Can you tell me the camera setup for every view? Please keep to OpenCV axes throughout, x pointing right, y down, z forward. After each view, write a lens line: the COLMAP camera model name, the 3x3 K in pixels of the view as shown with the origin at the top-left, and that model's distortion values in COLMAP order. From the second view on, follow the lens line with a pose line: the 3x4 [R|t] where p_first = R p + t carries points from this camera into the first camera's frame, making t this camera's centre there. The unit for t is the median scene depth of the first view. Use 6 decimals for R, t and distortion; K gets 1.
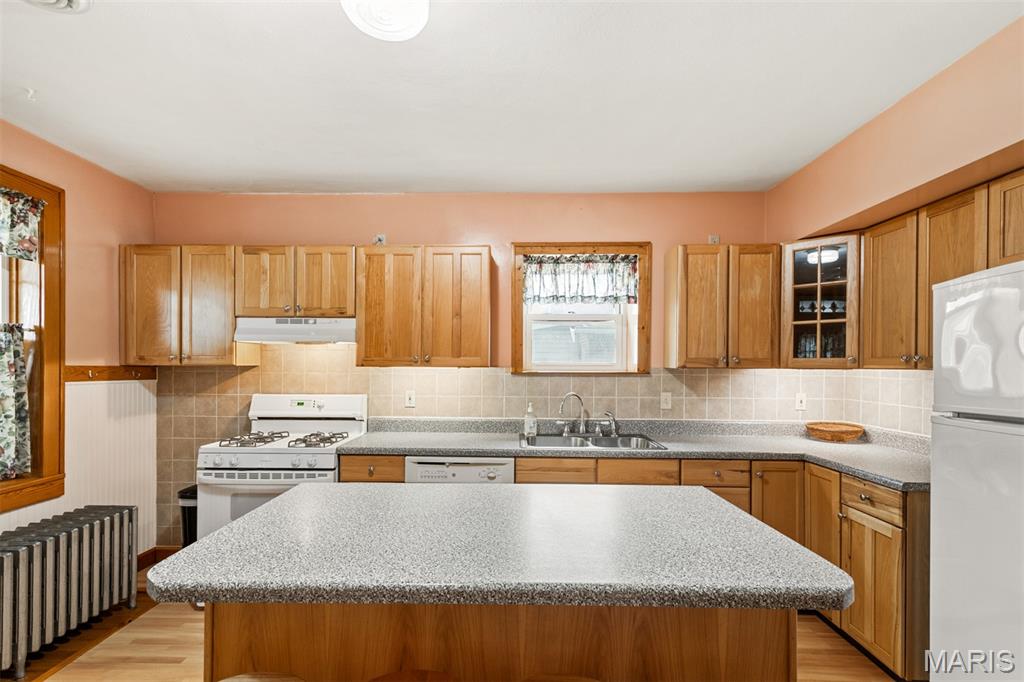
lens RADIAL K [[493.3, 0, 503.2], [0, 493.3, 367.9], [0, 0, 1]] dist [0.001900, 0.003281]
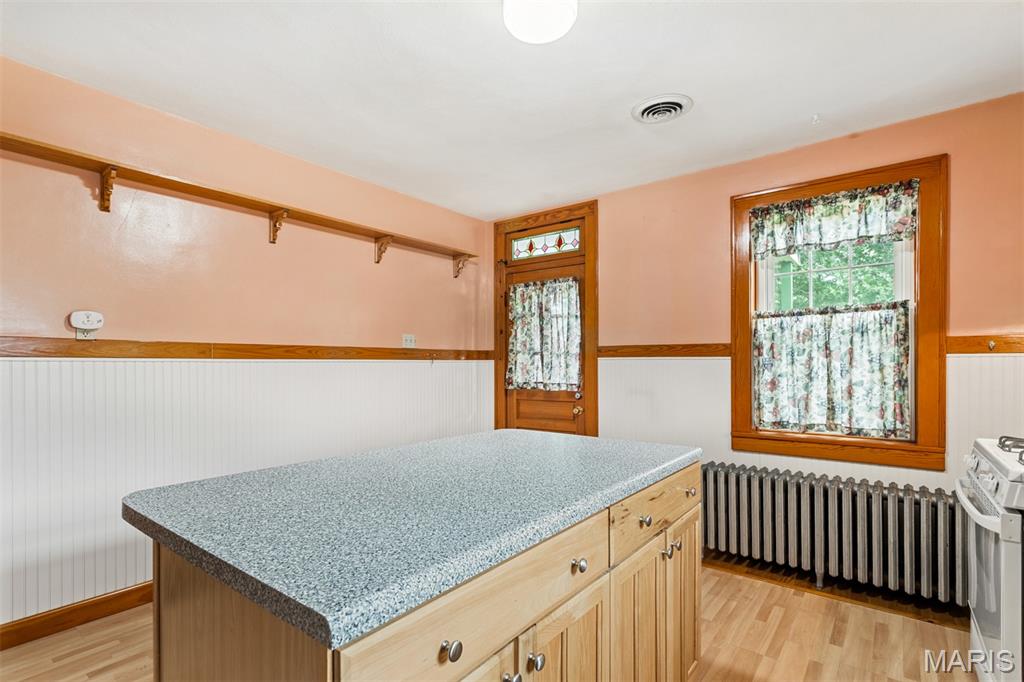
lens RADIAL K [[493.3, 0, 493.3], [0, 493.3, 364.9], [0, 0, 1]] dist [0.001900, 0.003281]
pose [[-0.619793, -0.002250, -0.784762, 0.384278], [-0.002237, 0.999997, -0.001101, 0.049838], [0.784762, 0.001073, -0.619797, 0.840954]]
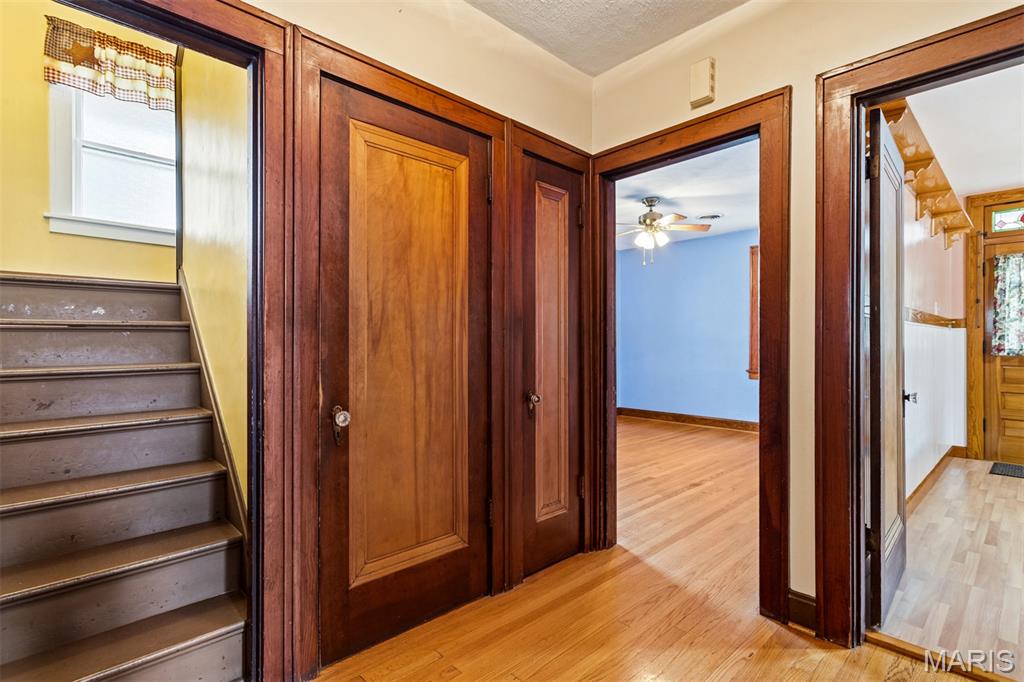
lens RADIAL K [[493.3, 0, 506.2], [0, 493.3, 337.2], [0, 0, 1]] dist [0.001900, 0.003281]
pose [[-0.712972, -0.009632, -0.701127, 1.336530], [-0.009411, 0.999947, -0.004167, 0.080865], [0.701130, 0.003627, -0.713025, -0.027752]]
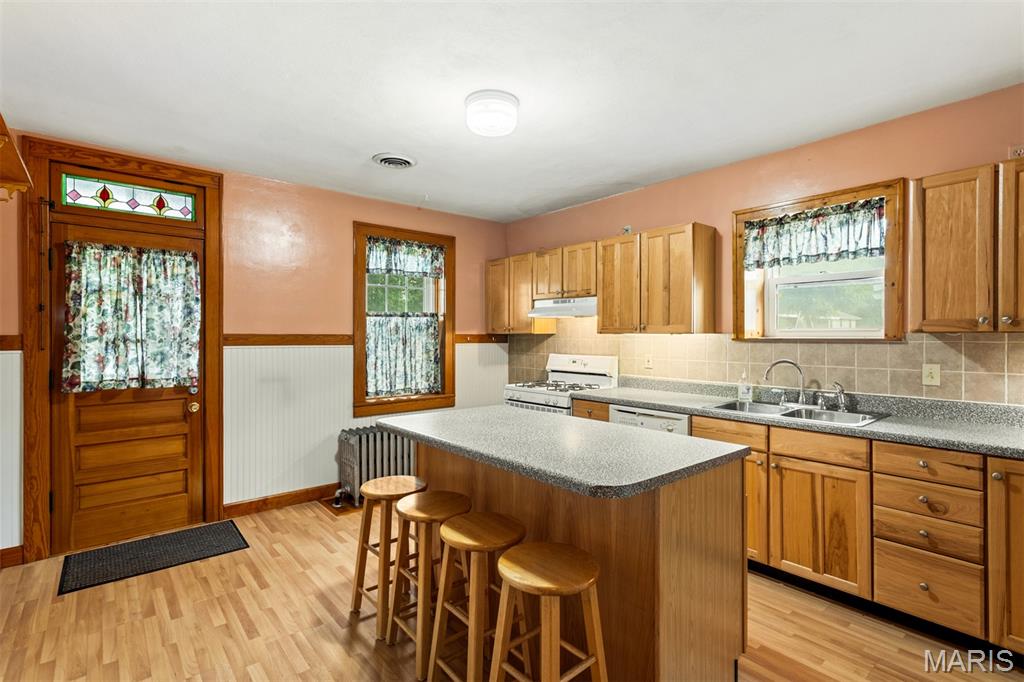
lens RADIAL K [[493.3, 0, 492.8], [0, 493.3, 335.3], [0, 0, 1]] dist [0.001900, 0.003281]
pose [[0.642579, -0.004779, -0.766205, 0.533843], [0.001095, 0.999985, -0.005319, 0.008042], [0.766219, 0.002579, 0.642575, -0.043525]]
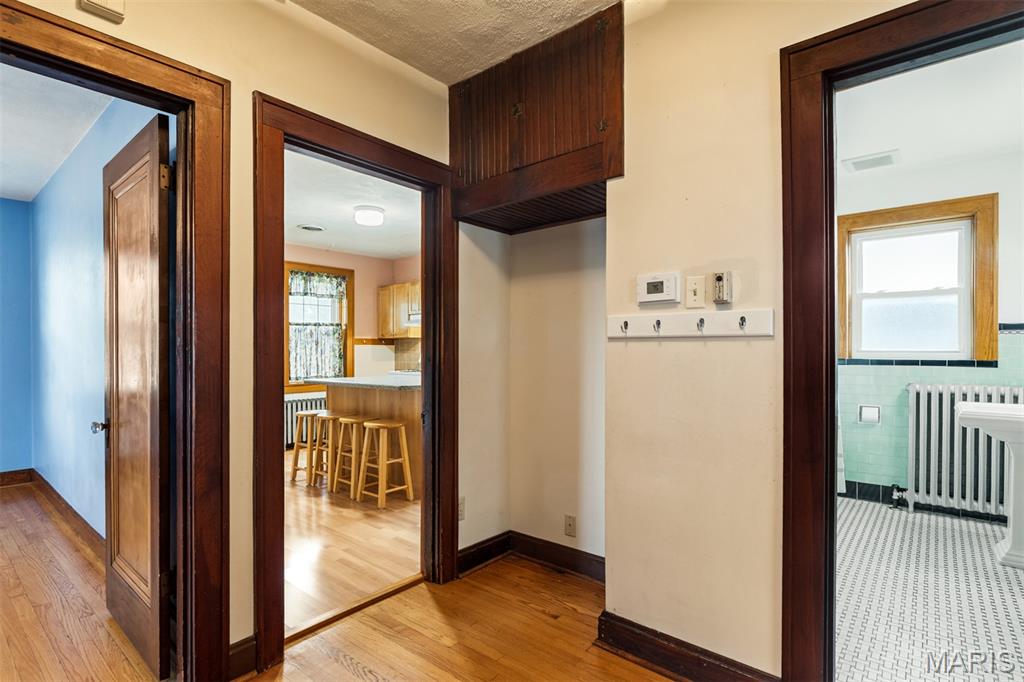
lens RADIAL K [[493.3, 0, 514.8], [0, 493.3, 344.0], [0, 0, 1]] dist [0.001900, 0.003281]
pose [[0.793229, -0.015403, -0.608729, 1.234104], [0.008294, 0.999861, -0.014492, 0.064030], [0.608867, 0.006446, 0.793246, -0.484087]]
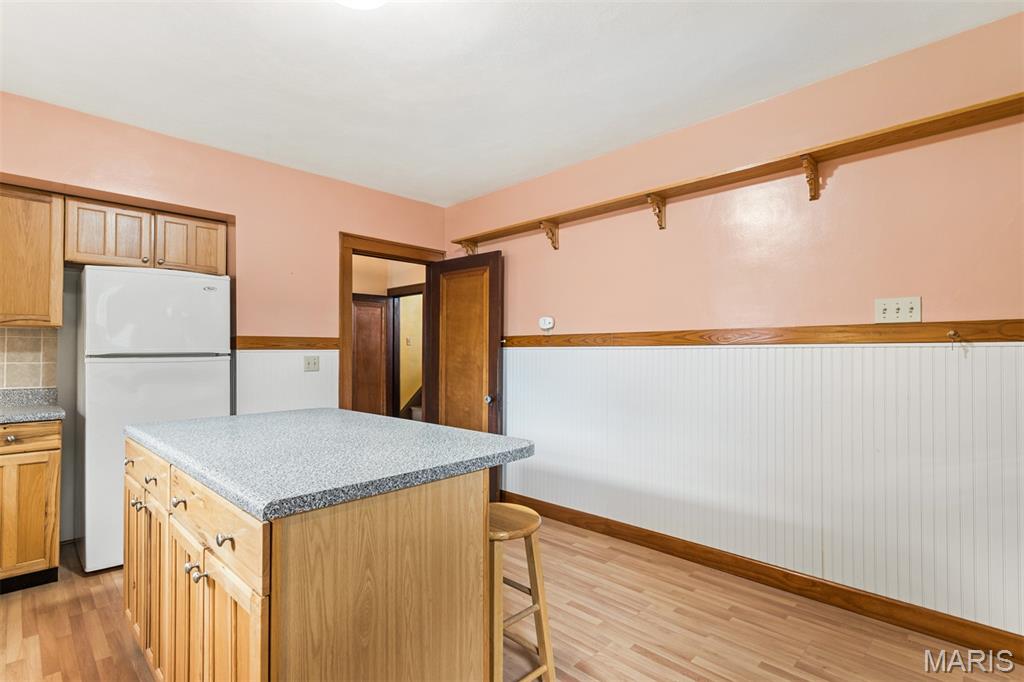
lens RADIAL K [[493.3, 0, 510.0], [0, 493.3, 347.9], [0, 0, 1]] dist [0.001900, 0.003281]
pose [[-0.728711, 0.000968, 0.684821, -0.648057], [-0.001495, 0.999994, -0.003004, 0.046213], [-0.684820, -0.003213, -0.728705, 0.804503]]
